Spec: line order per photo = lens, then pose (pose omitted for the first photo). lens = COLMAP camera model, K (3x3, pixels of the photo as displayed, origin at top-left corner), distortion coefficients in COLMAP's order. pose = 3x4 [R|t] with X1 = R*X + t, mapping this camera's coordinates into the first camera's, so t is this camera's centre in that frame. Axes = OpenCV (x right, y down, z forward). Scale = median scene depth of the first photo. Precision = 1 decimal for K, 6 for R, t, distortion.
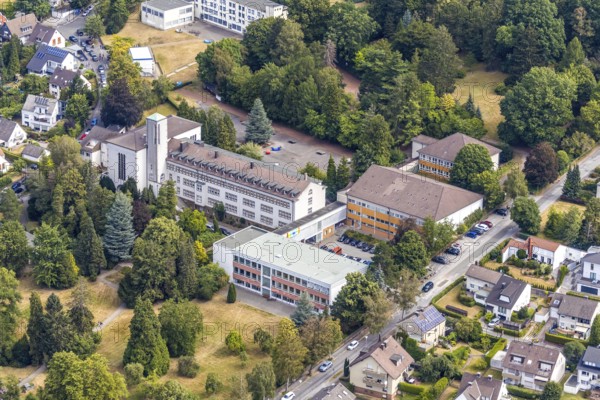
lens RADIAL K [[2420.9, 0, 300.0], [0, 2420.9, 200.0], [0, 0, 1]] dist [-0.010849, -0.278026]
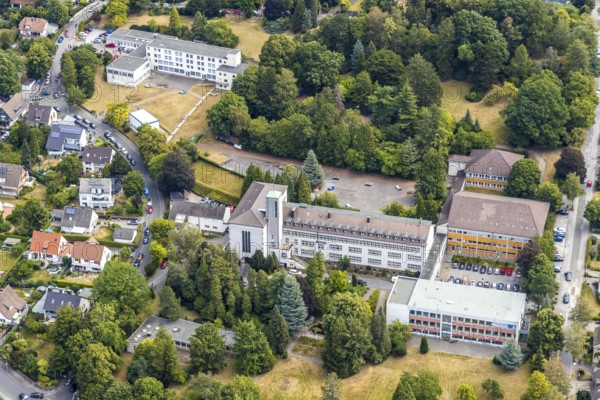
lens RADIAL K [[1534.2, 0, 300.0], [0, 1534.2, 200.0], [0, 0, 1]] dist [0.109425, 0.303977]
pose [[0.906020, -0.220331, 0.361361, -0.306640], [0.169457, 0.971231, 0.167313, -0.148963], [-0.387830, -0.090354, 0.917292, 0.335582]]
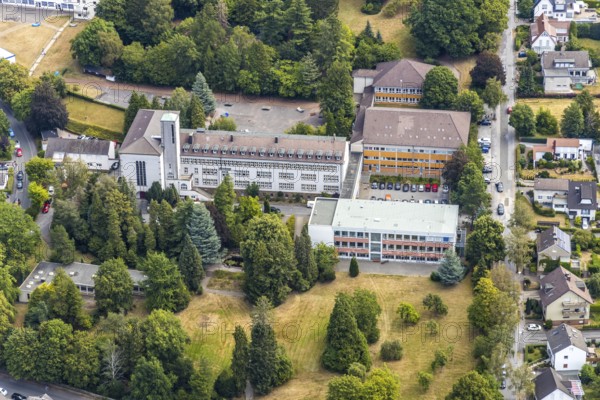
lens RADIAL K [[1911.3, 0, 300.0], [0, 1911.3, 200.0], [0, 0, 1]] dist [0.176270, 0.858839]
pose [[0.839828, -0.273093, 0.469157, -0.393621], [0.217350, 0.961108, 0.170381, -0.124076], [-0.497441, -0.041119, 0.866523, 0.283100]]
